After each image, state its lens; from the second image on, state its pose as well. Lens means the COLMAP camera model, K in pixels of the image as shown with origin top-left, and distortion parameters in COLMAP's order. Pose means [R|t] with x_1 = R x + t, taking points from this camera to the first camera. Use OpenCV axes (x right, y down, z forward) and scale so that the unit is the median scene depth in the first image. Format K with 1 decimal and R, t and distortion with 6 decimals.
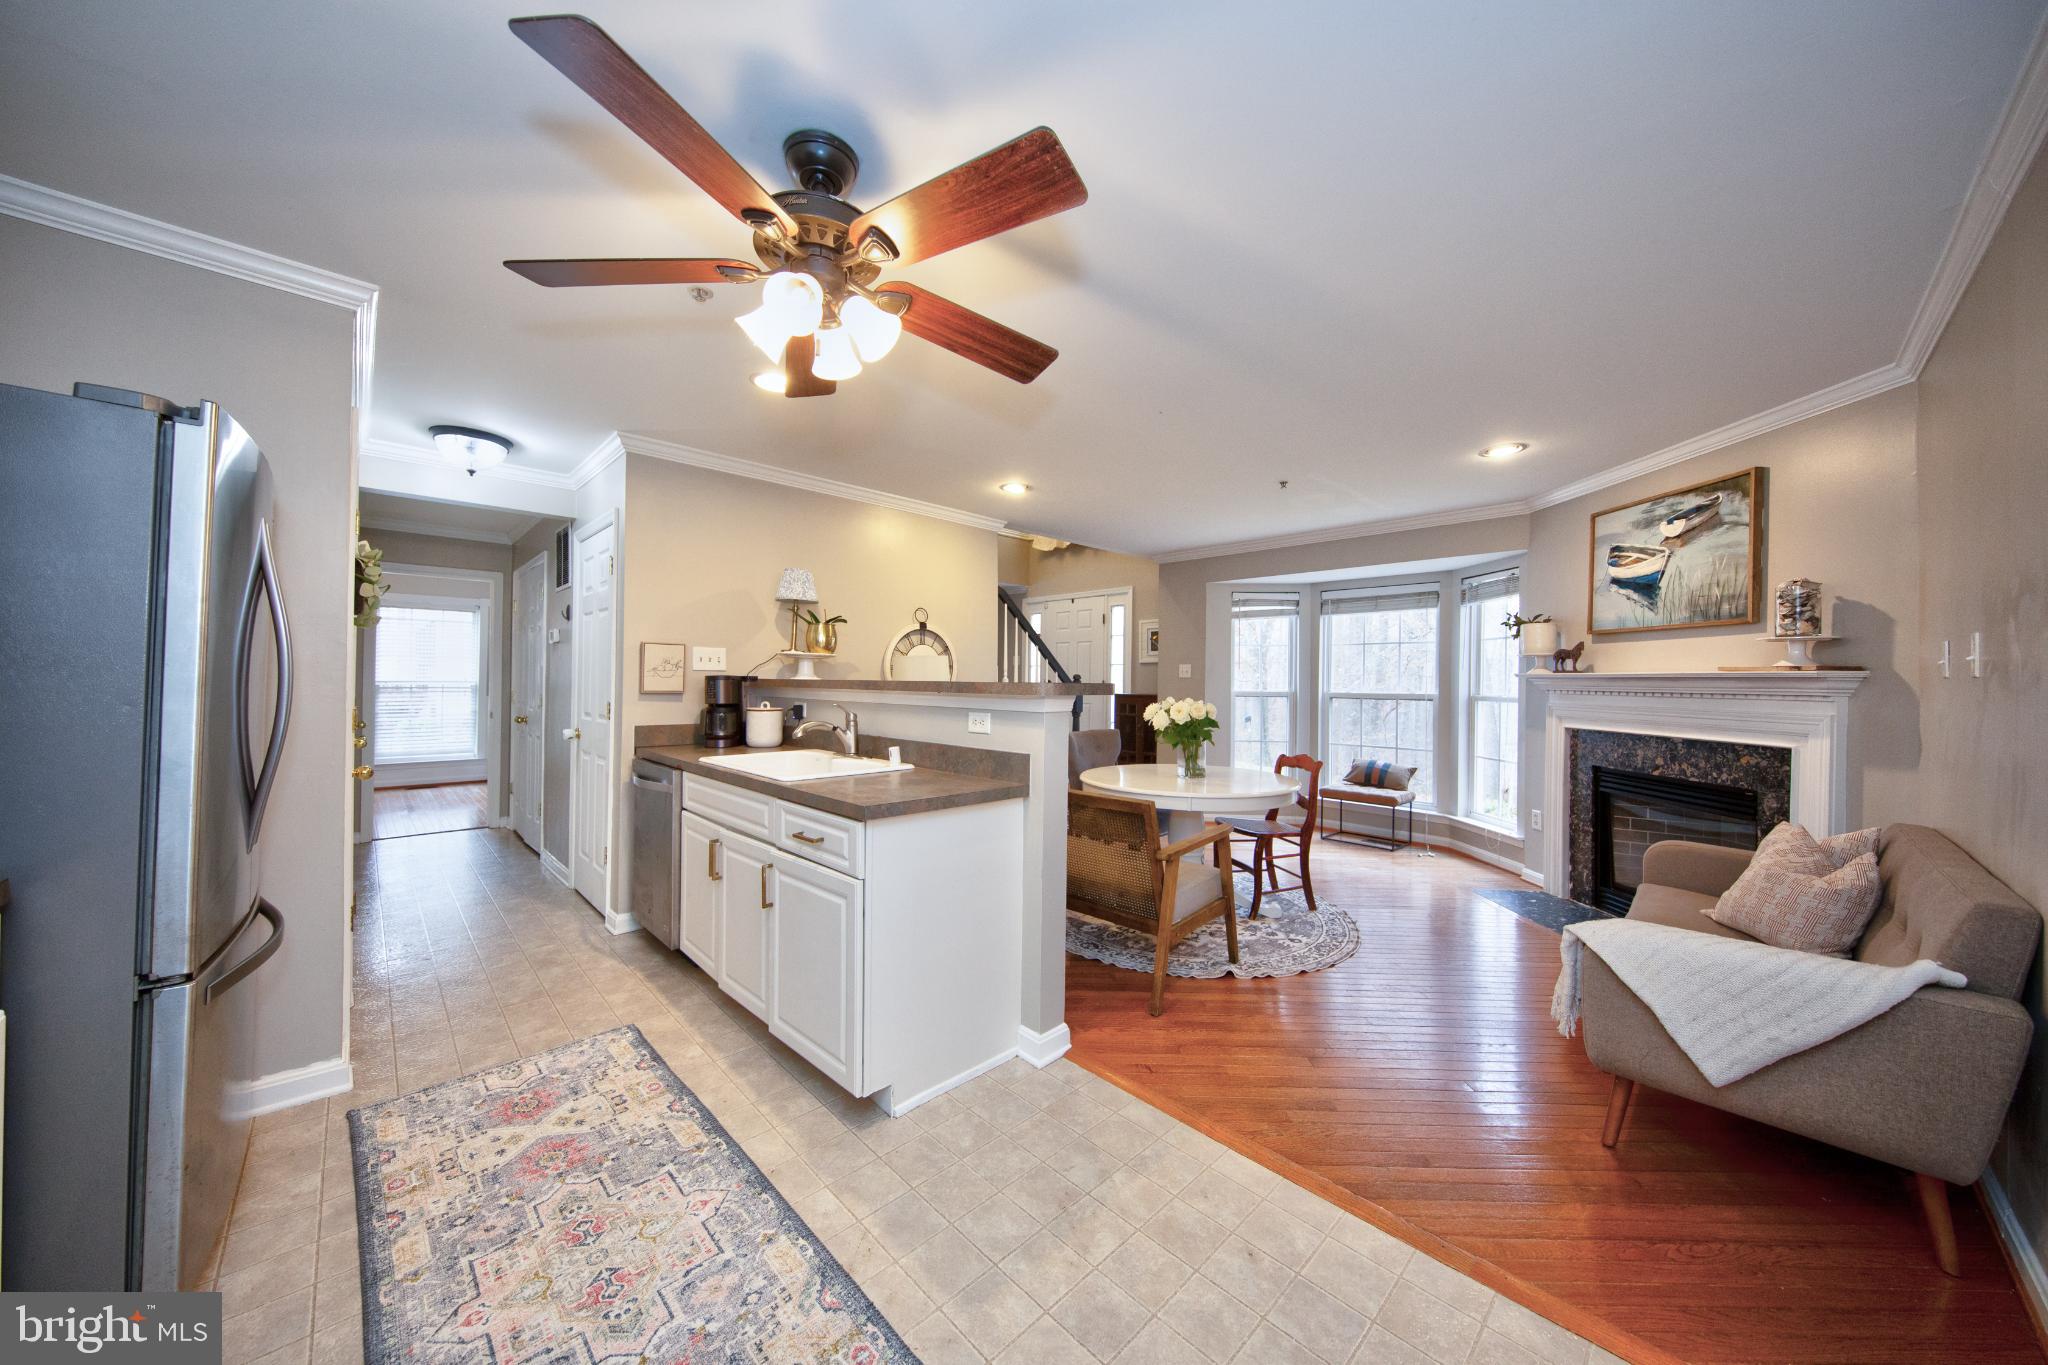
lens RADIAL K [[693.6, 0, 1022.3], [0, 693.6, 673.9], [0, 0, 1]] dist [-0.000047, -0.000045]
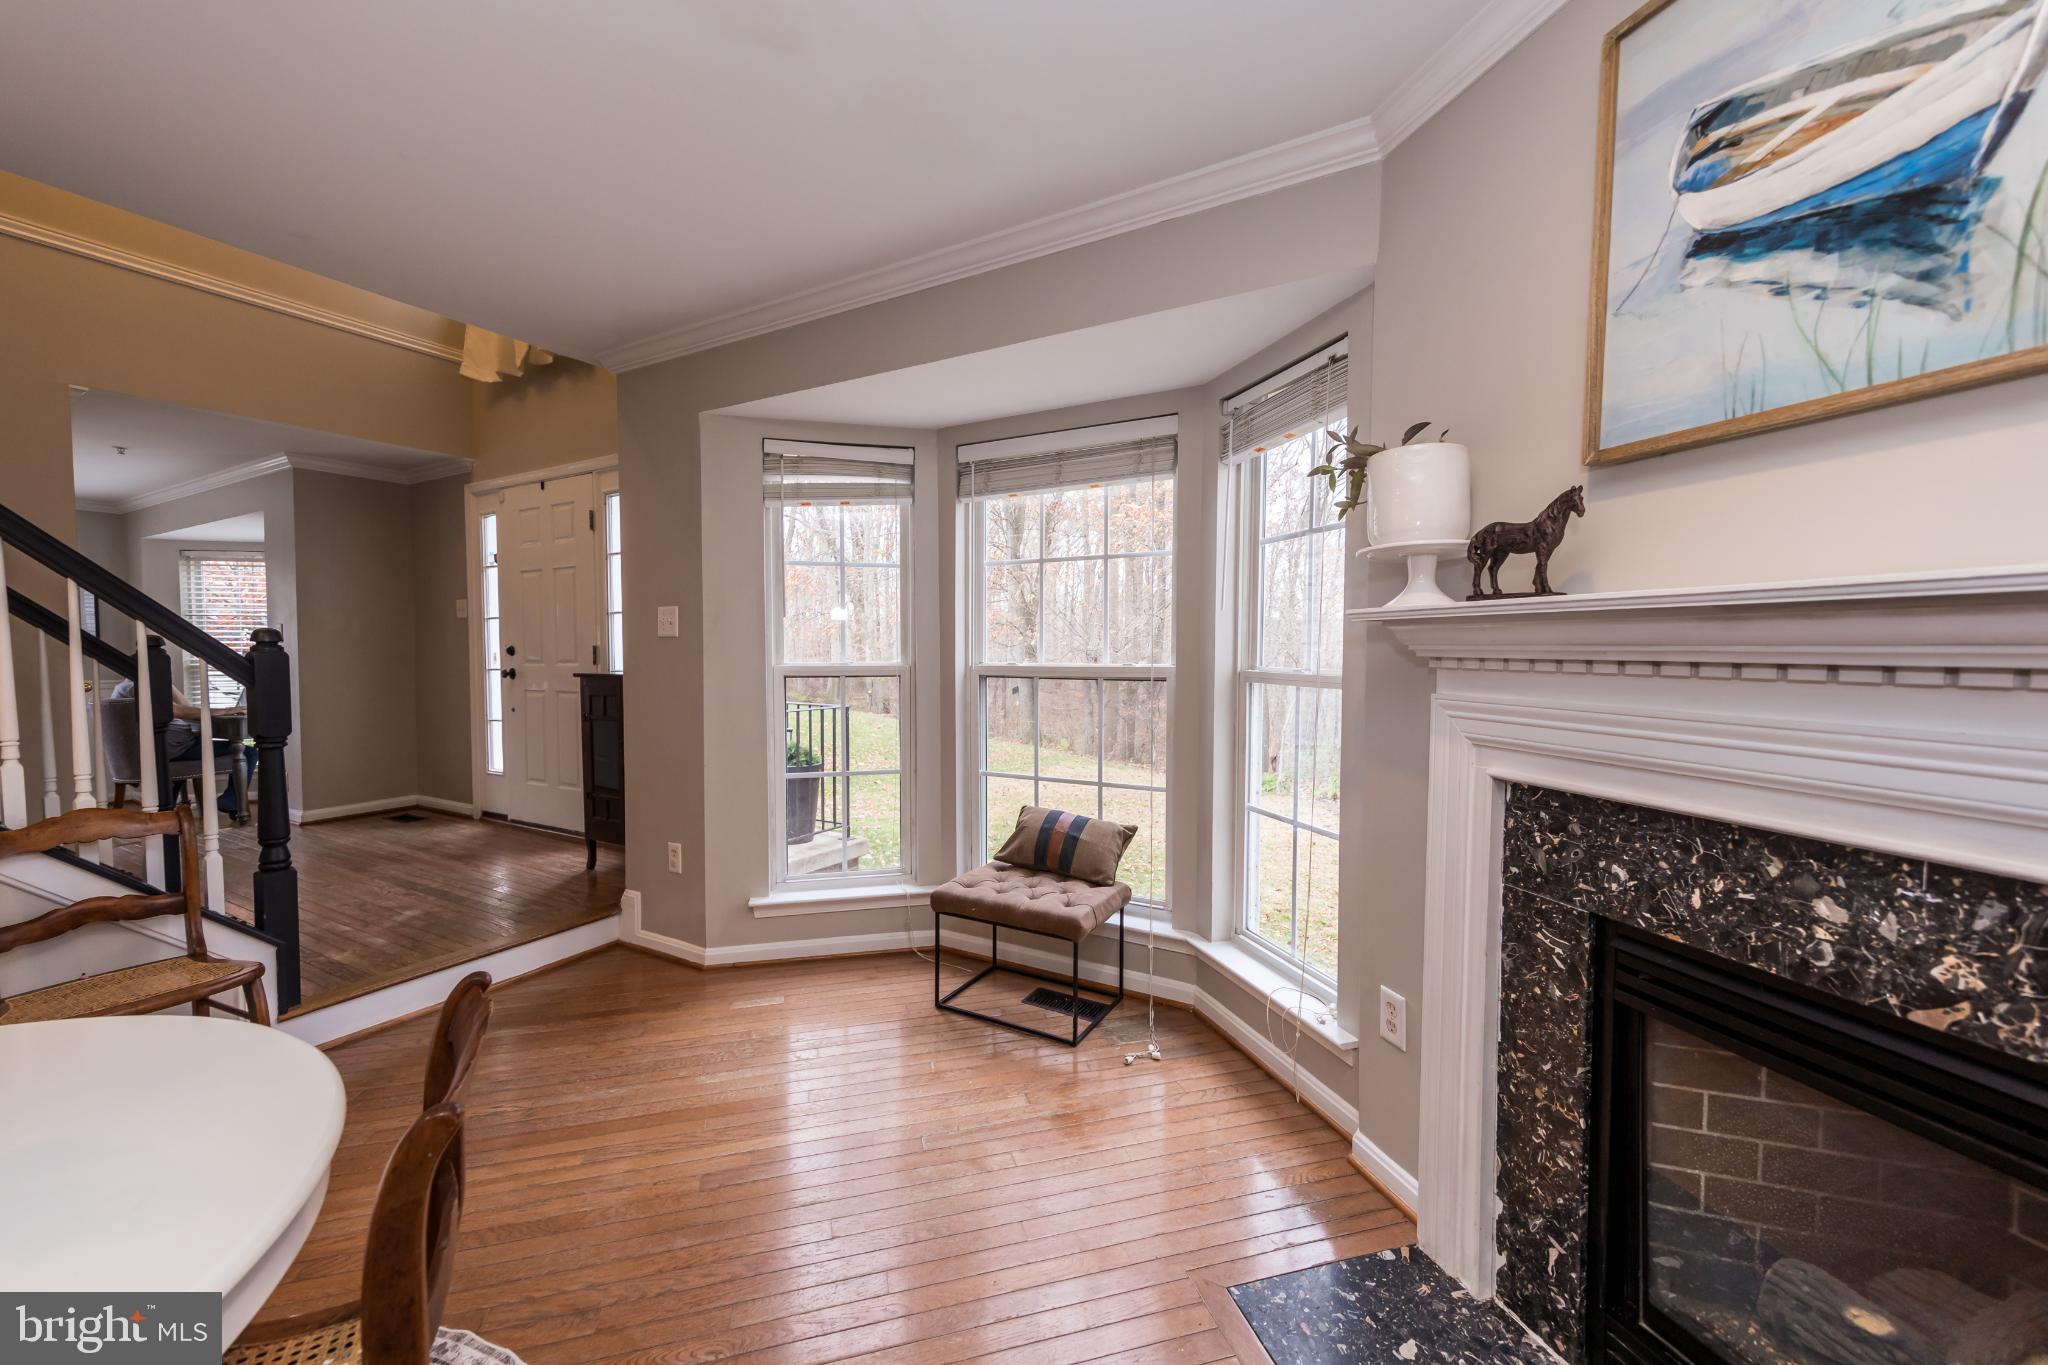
lens RADIAL K [[837.4, 0, 1024.0], [0, 837.4, 682.5], [0, 0, 1]] dist [0.000932, 0.000278]
pose [[0.948755, -0.030055, 0.314581, 0.390860], [0.012381, 0.998238, 0.058033, 0.008536], [-0.315771, -0.051164, 0.947455, 0.600726]]
